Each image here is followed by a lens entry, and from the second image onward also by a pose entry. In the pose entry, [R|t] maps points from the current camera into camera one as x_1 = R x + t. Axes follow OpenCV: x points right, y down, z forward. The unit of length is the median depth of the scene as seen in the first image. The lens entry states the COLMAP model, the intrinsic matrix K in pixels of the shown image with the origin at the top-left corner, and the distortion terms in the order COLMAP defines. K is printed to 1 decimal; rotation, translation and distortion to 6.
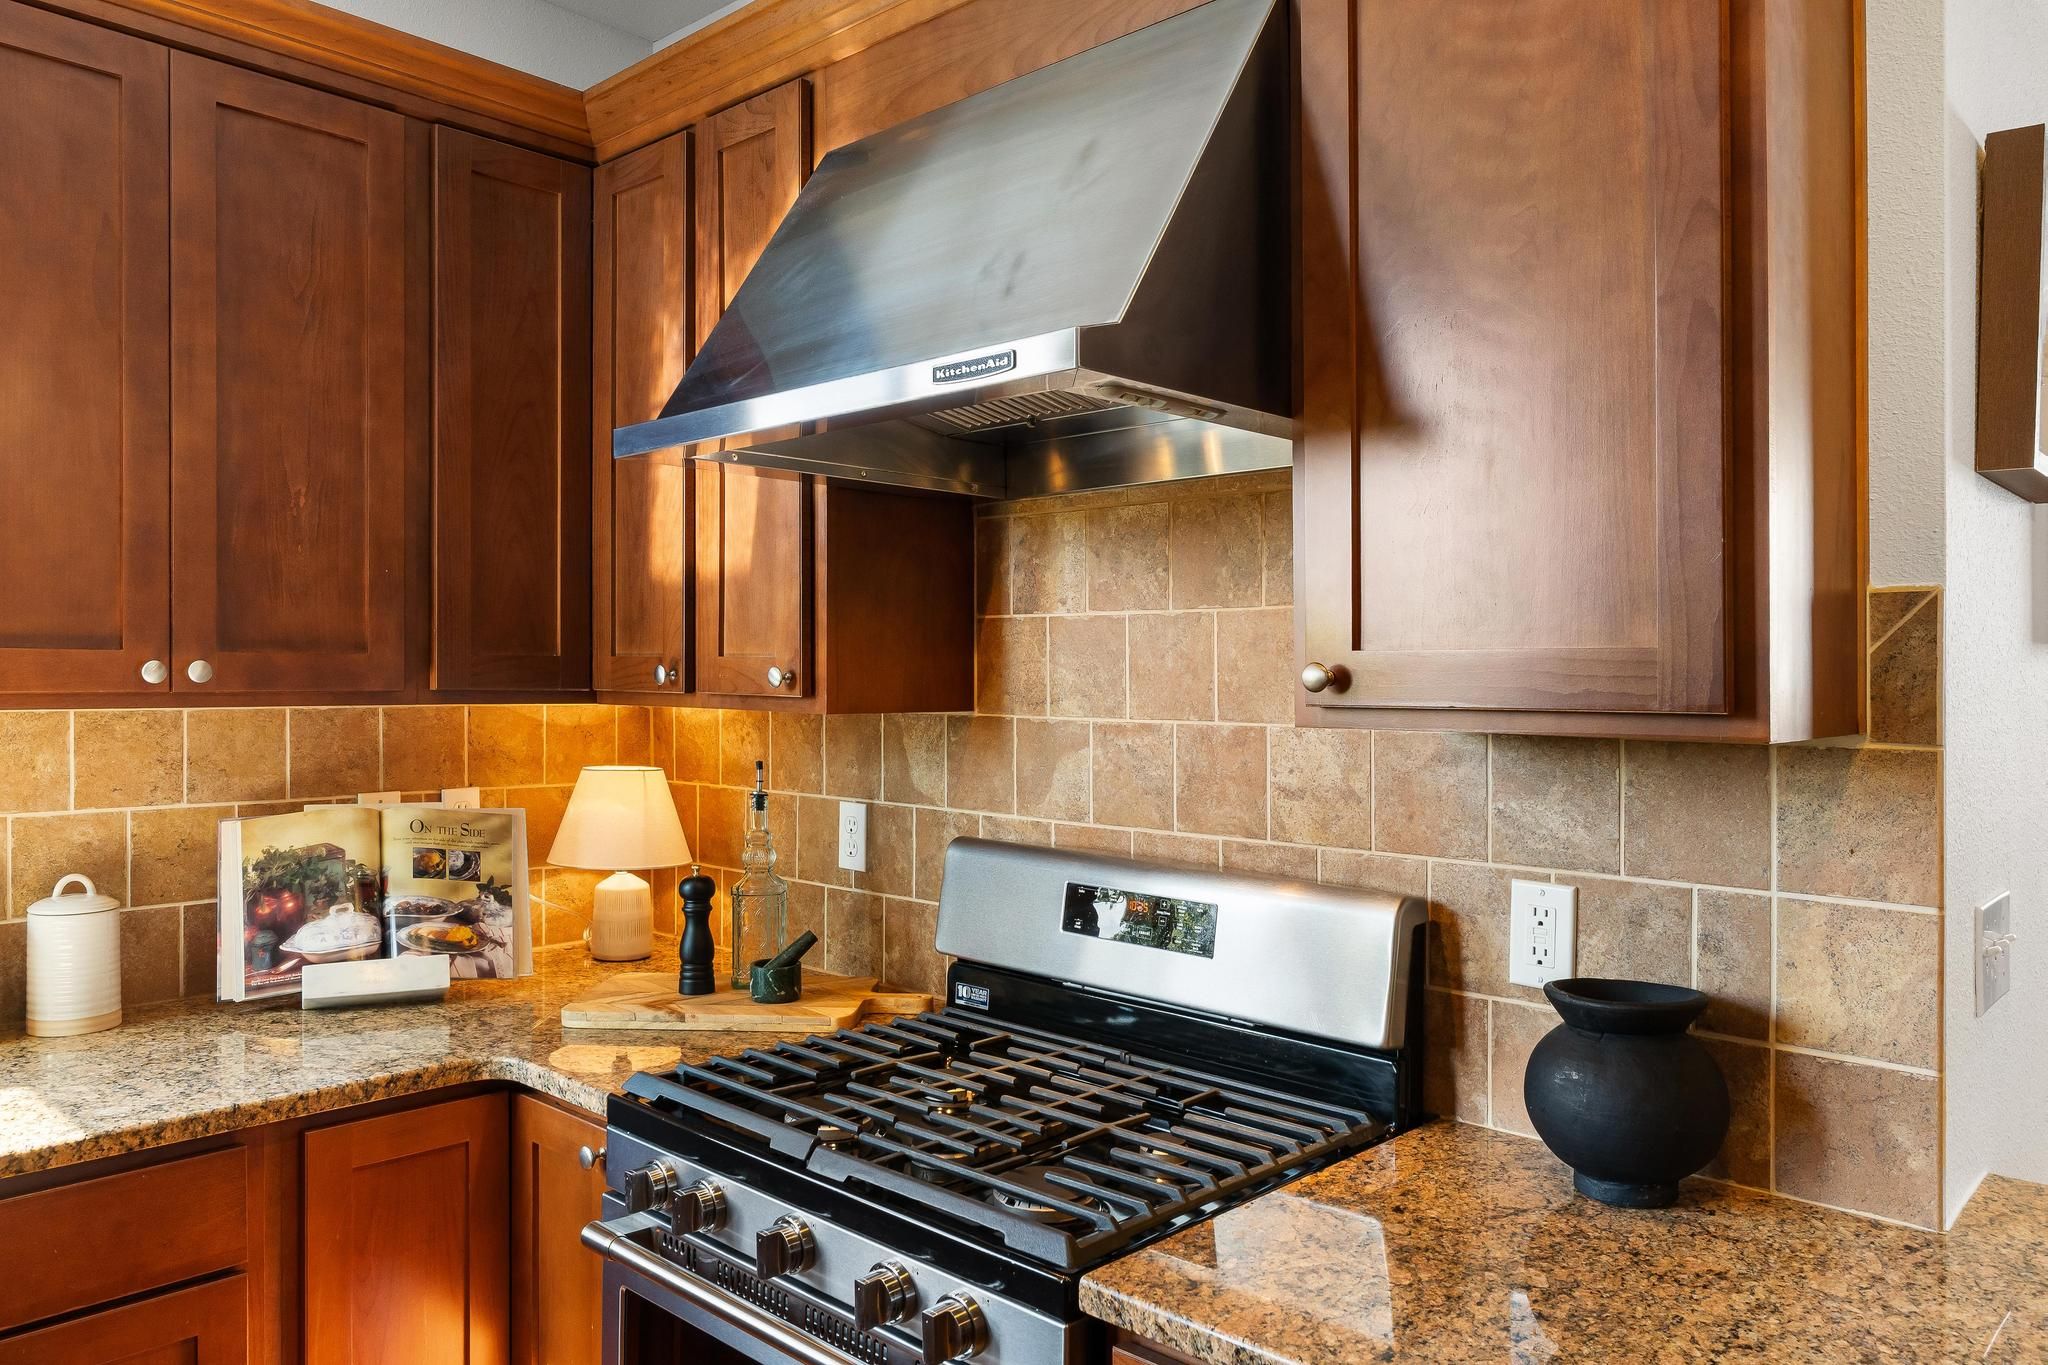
lens RADIAL K [[1463.9, 0, 1035.1], [0, 1463.9, 652.9], [0, 0, 1]] dist [0.010337, -0.003604]
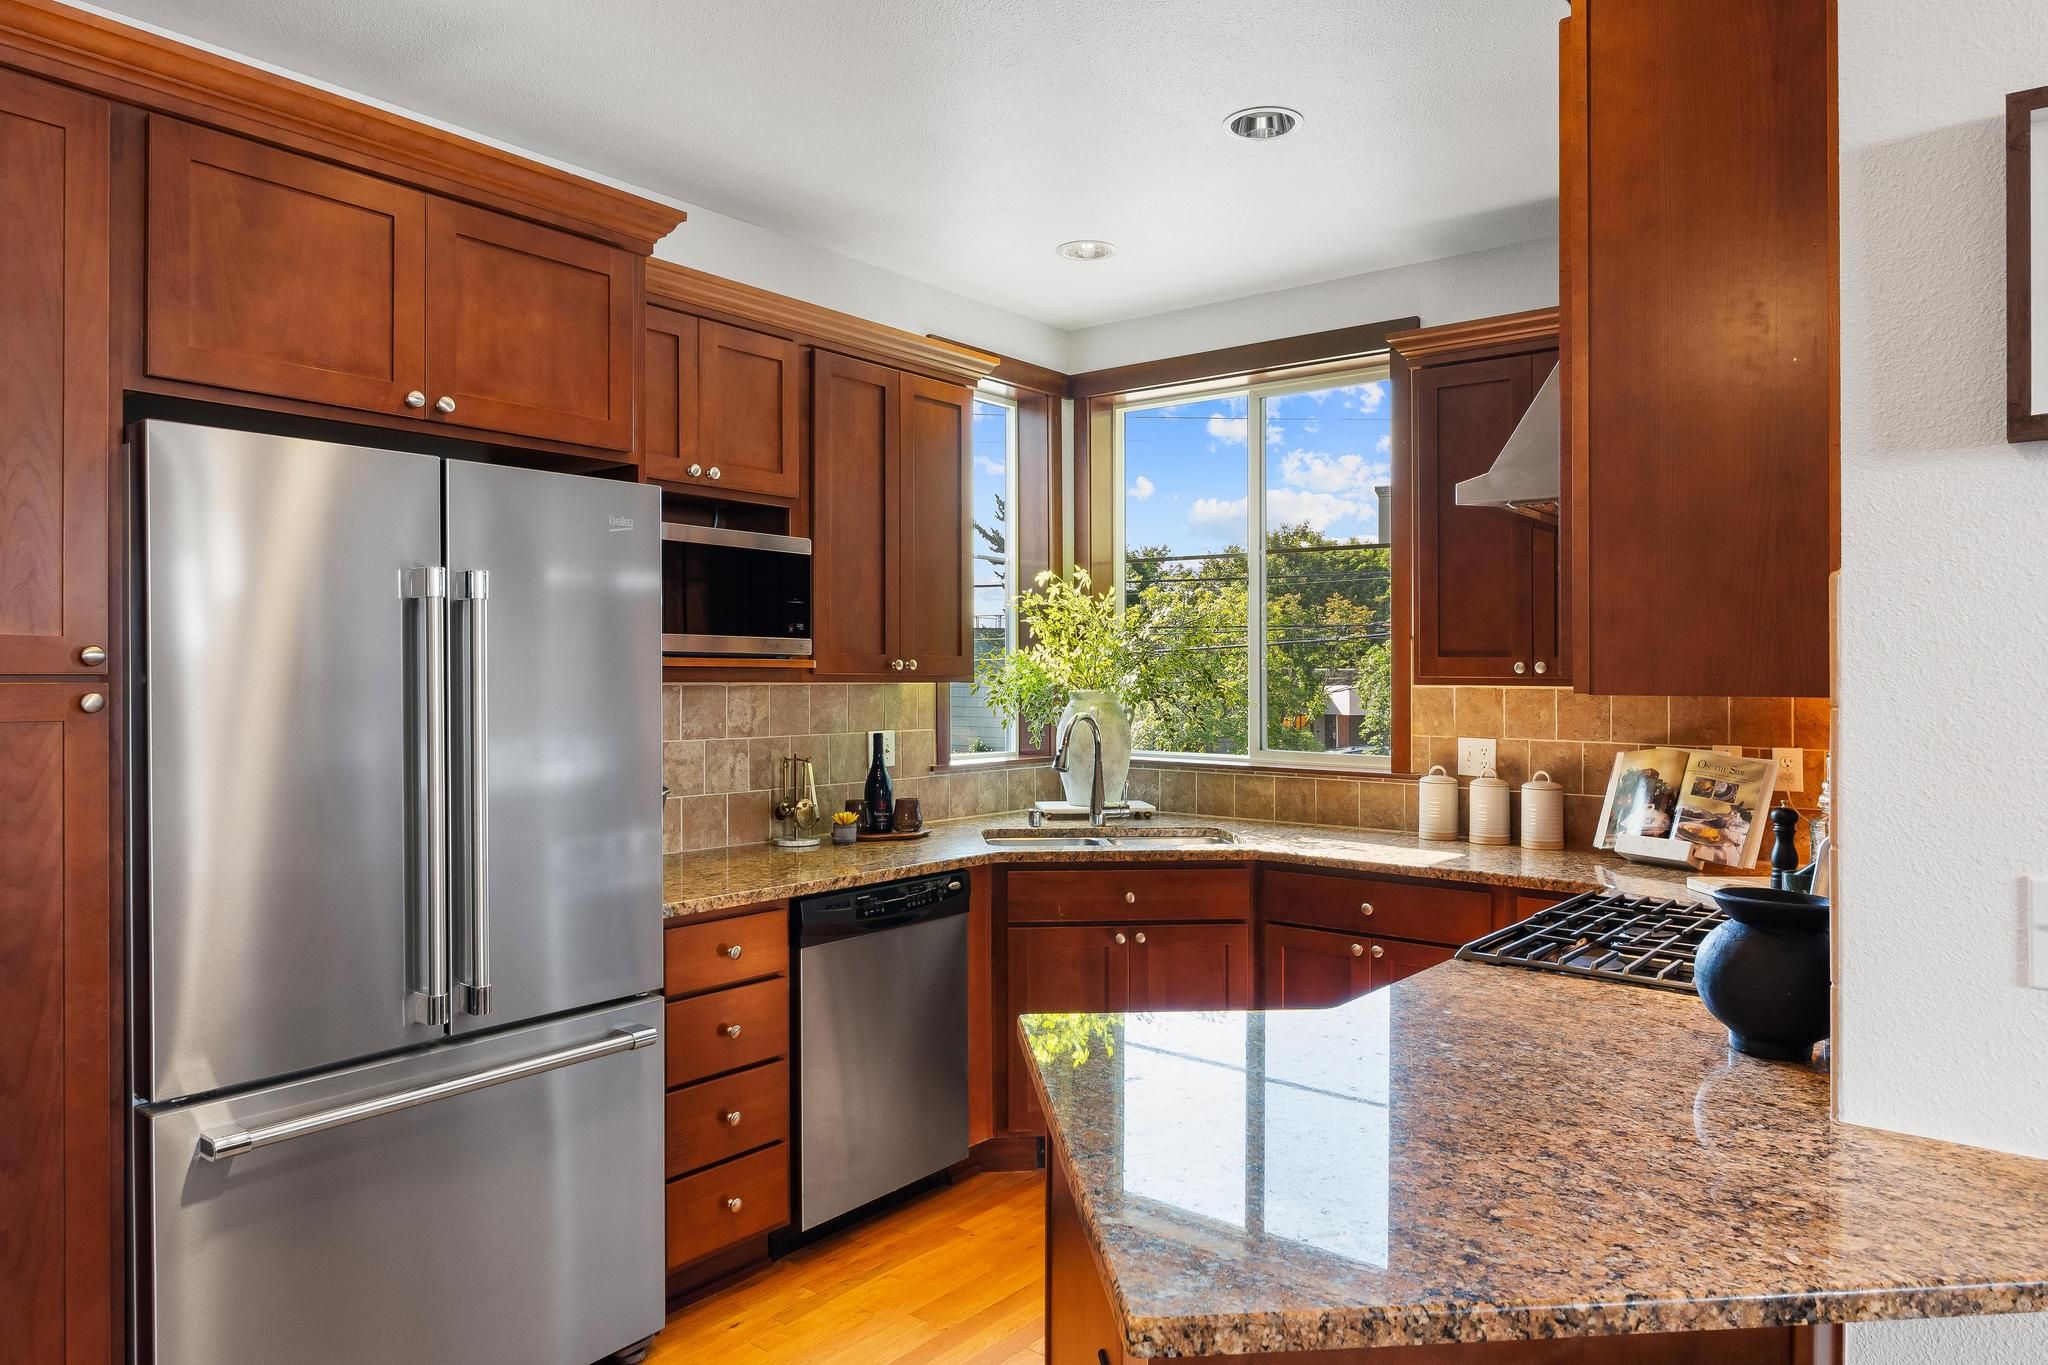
lens RADIAL K [[1303.1, 0, 1060.8], [0, 1303.1, 713.8], [0, 0, 1]] dist [-0.031712, -0.000764]
pose [[0.092357, 0.025210, -0.995407, 1.018184], [0.007352, 0.999635, 0.025999, 0.022826], [0.995699, -0.009719, 0.092138, 0.183534]]
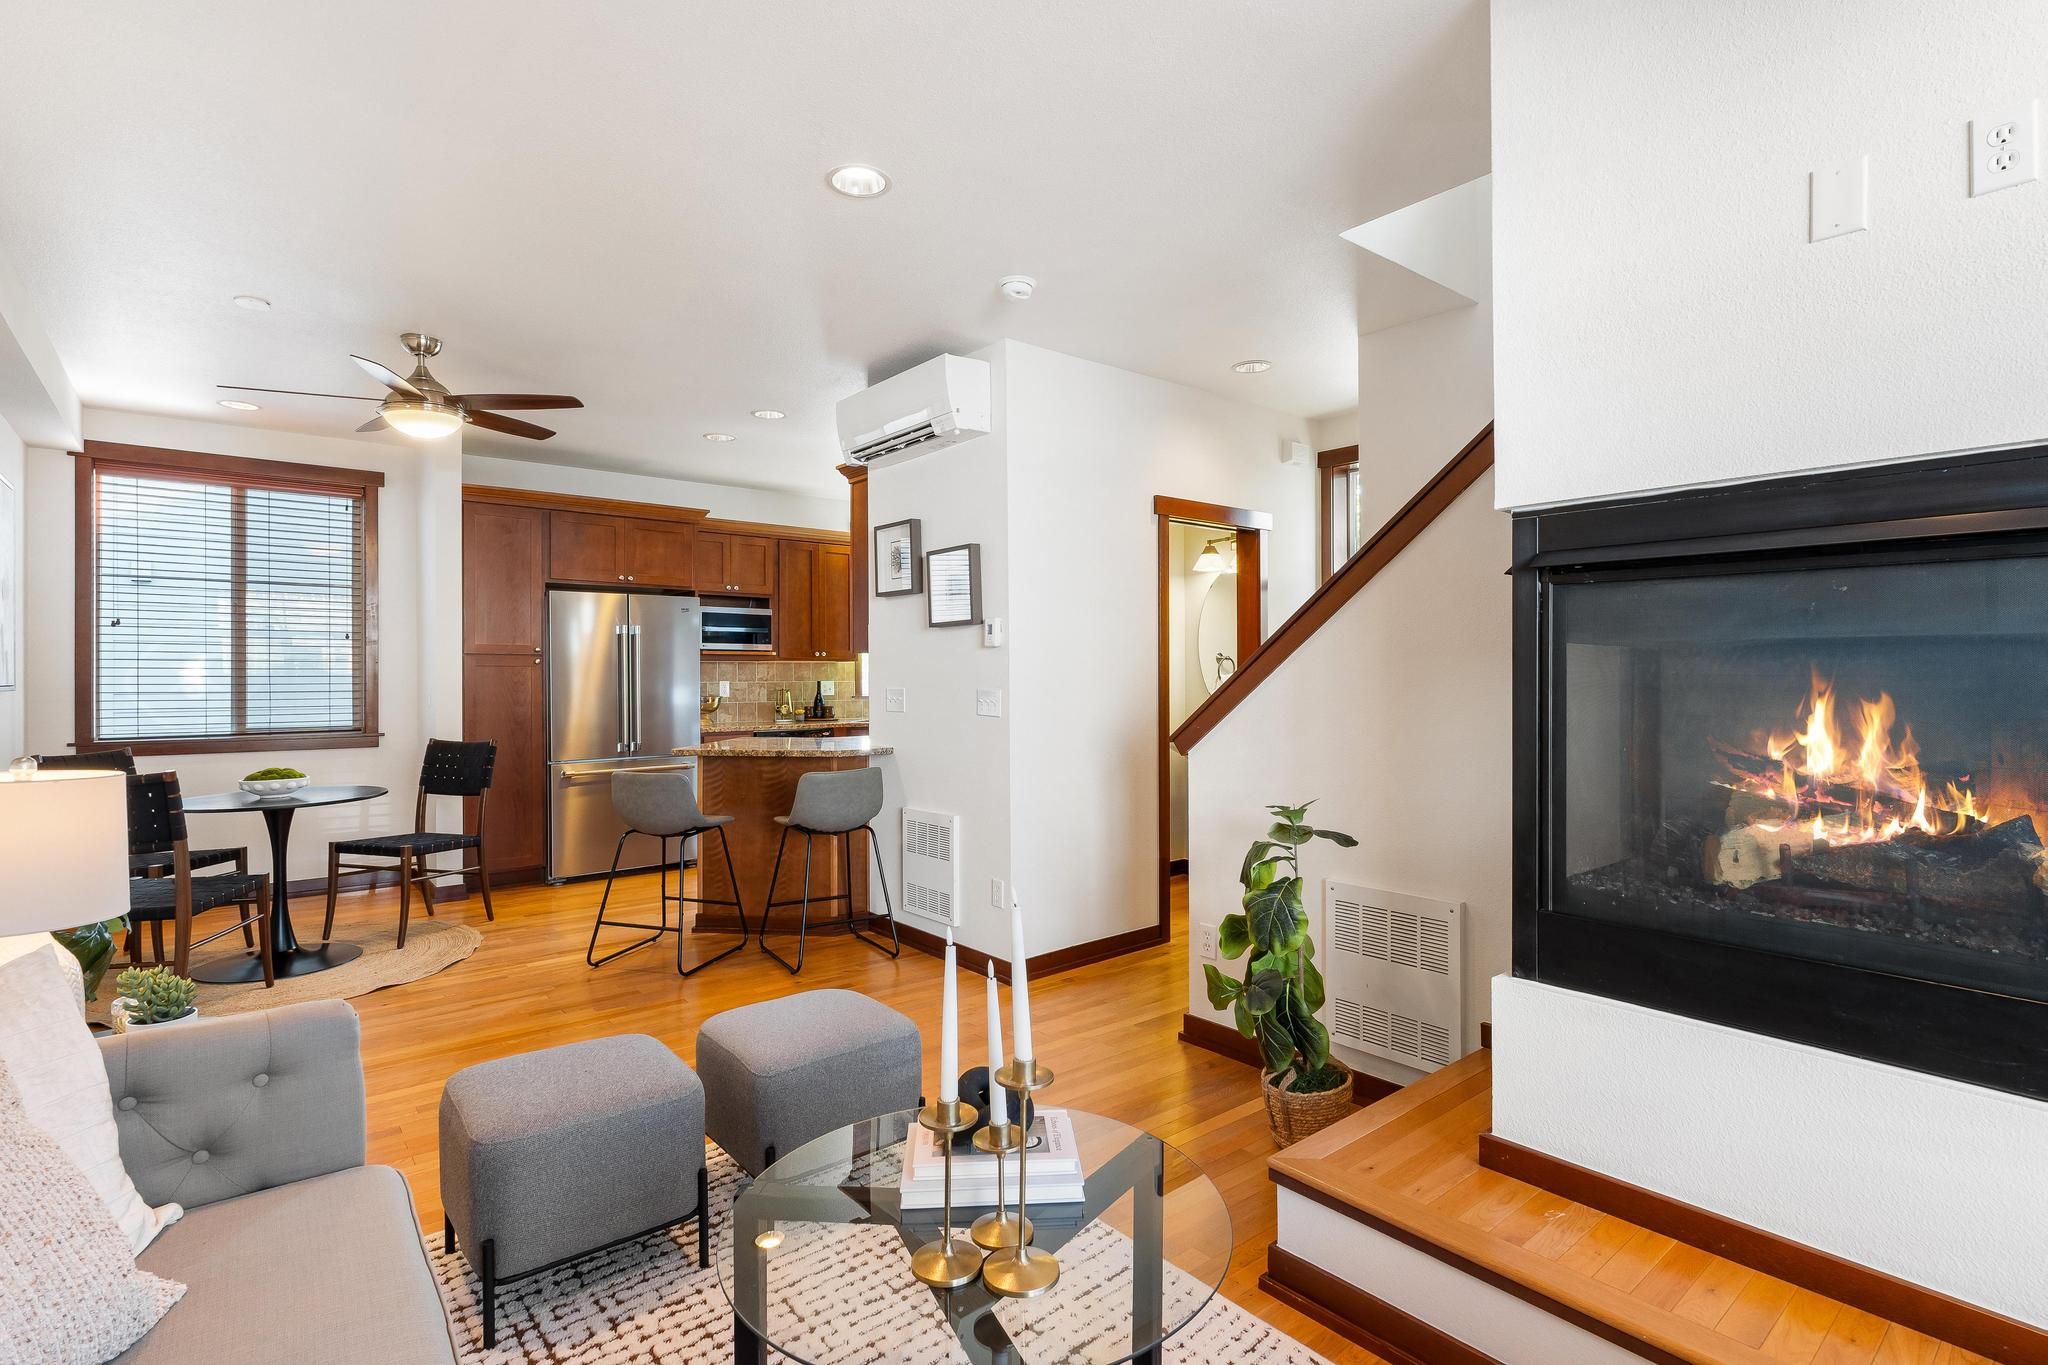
lens RADIAL K [[984.9, 0, 1032.9], [0, 984.9, 678.7], [0, 0, 1]] dist [0.001478, -0.000046]
pose [[-0.126492, -0.001941, -0.991966, 2.618382], [0.014721, 0.999884, -0.003834, 0.112351], [0.991858, -0.015088, -0.126449, 1.312428]]
